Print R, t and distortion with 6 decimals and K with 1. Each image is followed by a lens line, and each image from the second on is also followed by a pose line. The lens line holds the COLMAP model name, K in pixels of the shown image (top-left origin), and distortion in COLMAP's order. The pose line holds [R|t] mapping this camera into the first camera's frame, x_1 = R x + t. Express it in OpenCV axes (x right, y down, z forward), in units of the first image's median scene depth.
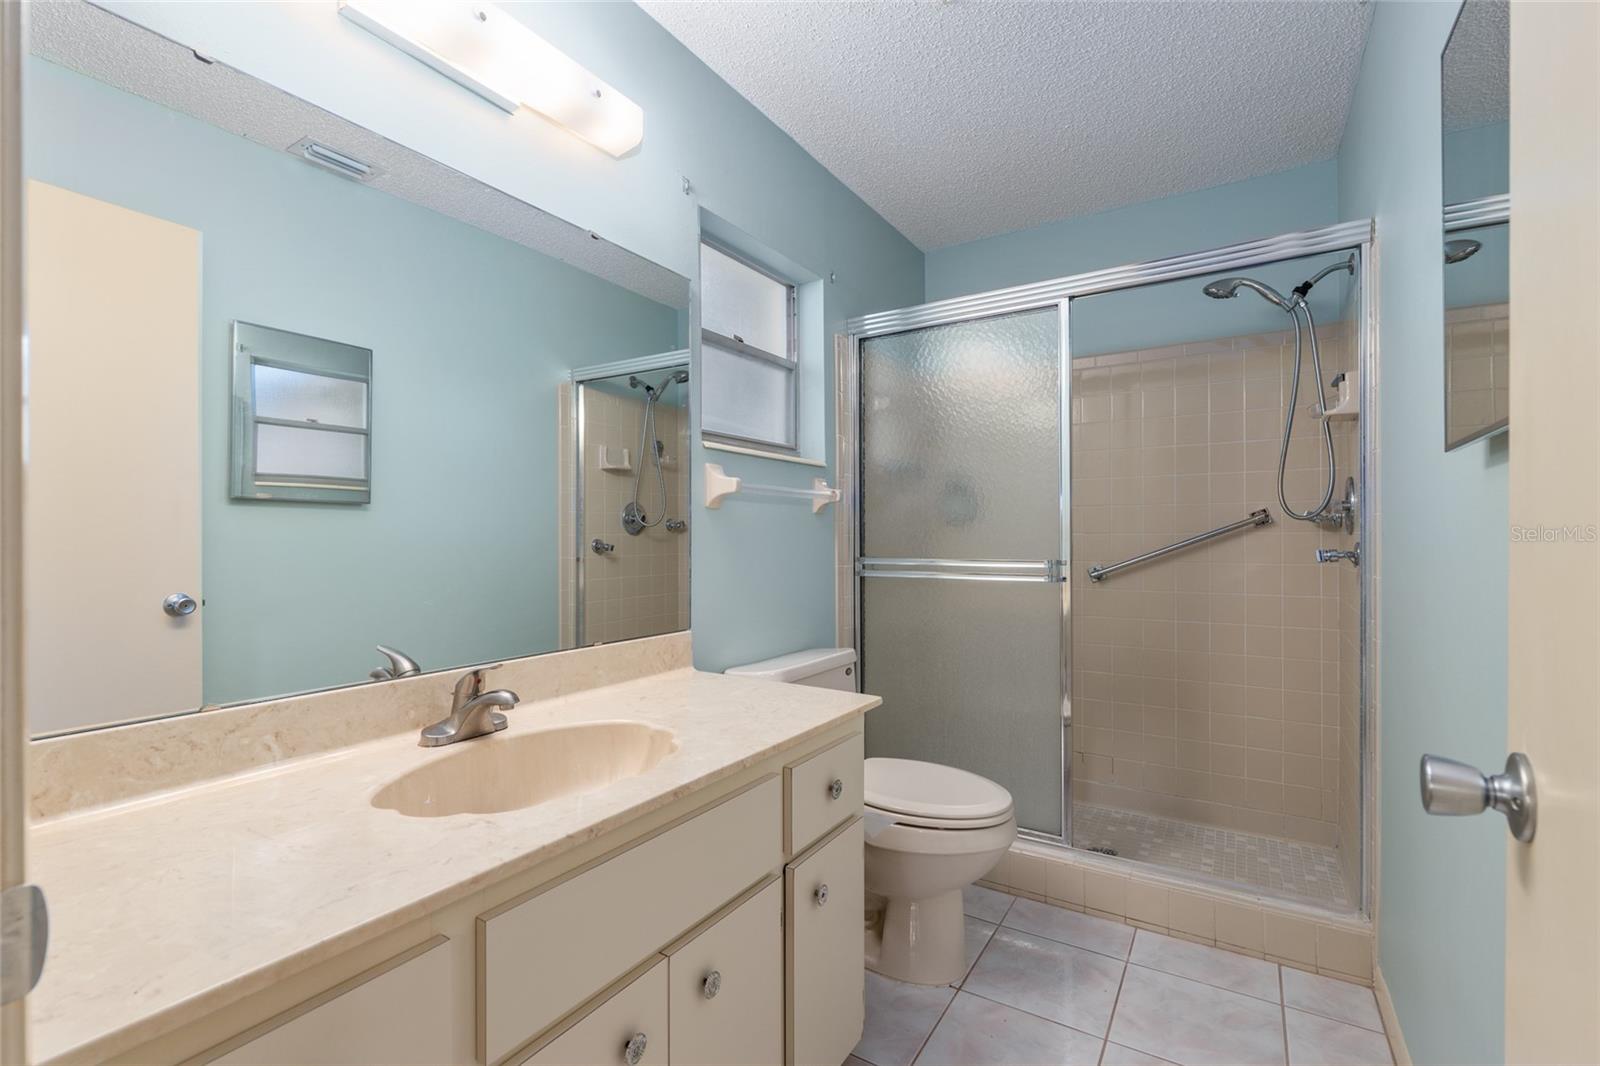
lens RADIAL K [[706.0, 0, 803.6], [0, 706.0, 533.9], [0, 0, 1]] dist [-0.002764, 0.000667]
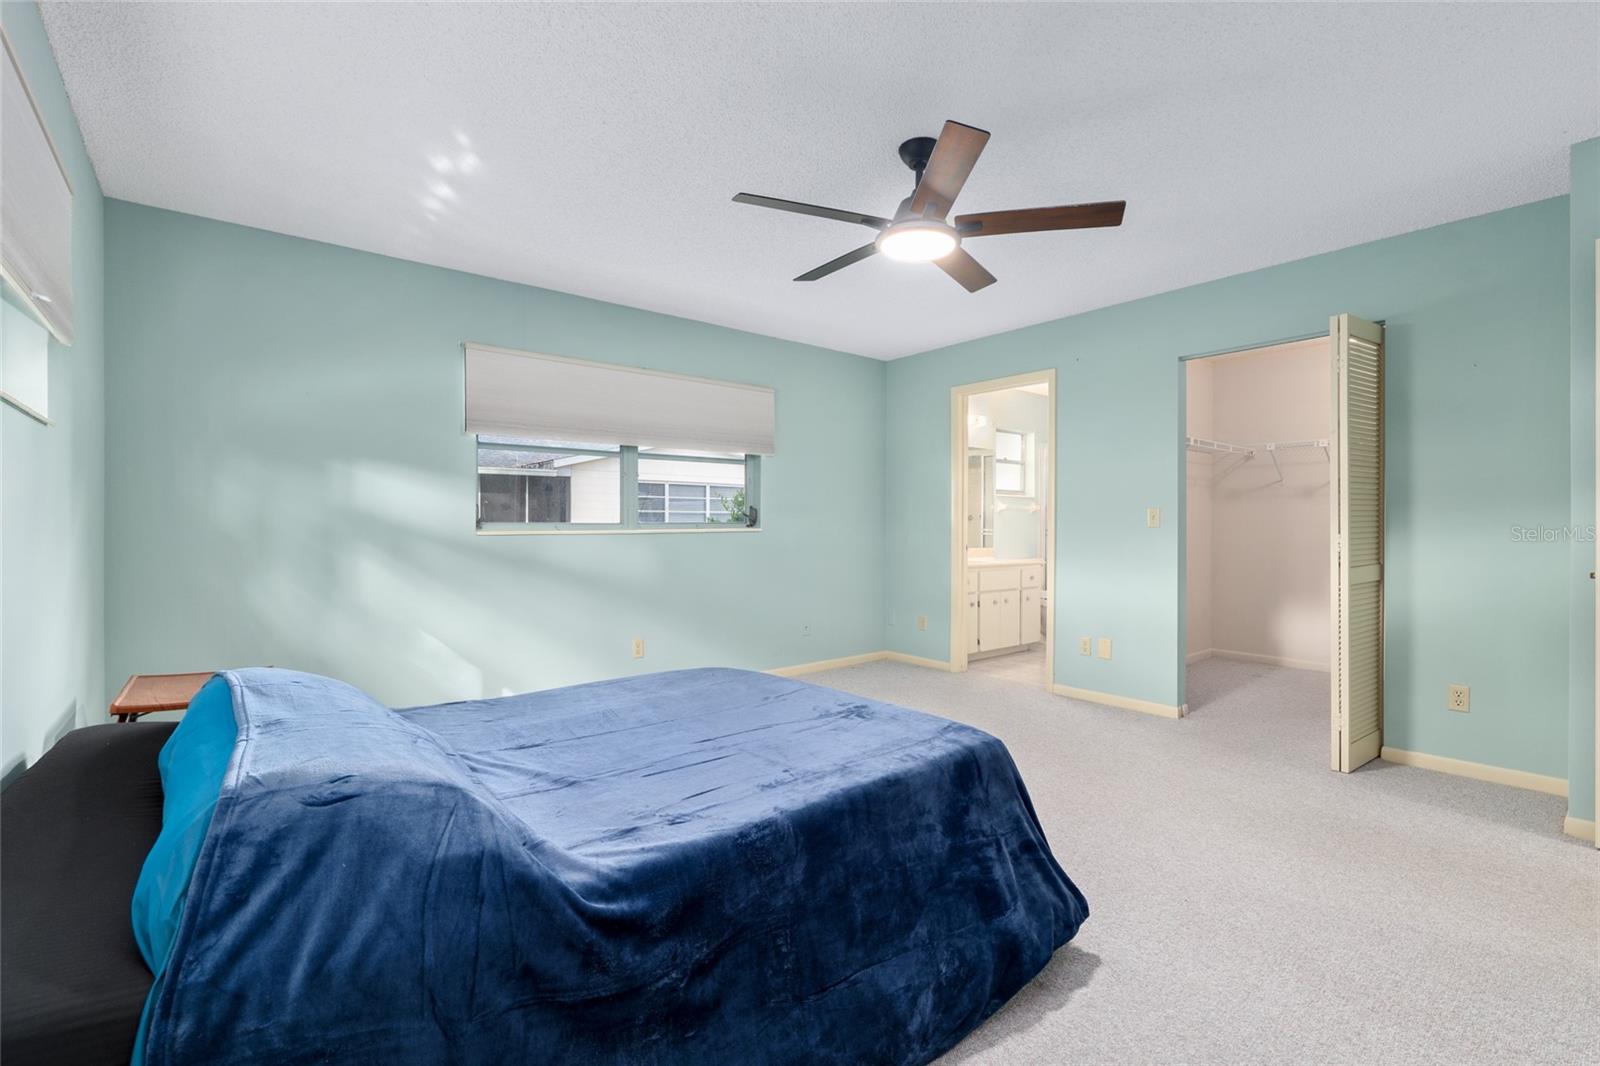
lens RADIAL K [[706.0, 0, 803.0], [0, 706.0, 531.8], [0, 0, 1]] dist [-0.002764, 0.000667]
pose [[0.951250, 0.009589, -0.308273, 0.021394], [-0.006048, 0.999904, 0.012439, 0.014465], [0.308363, -0.009968, 0.951217, -2.100387]]
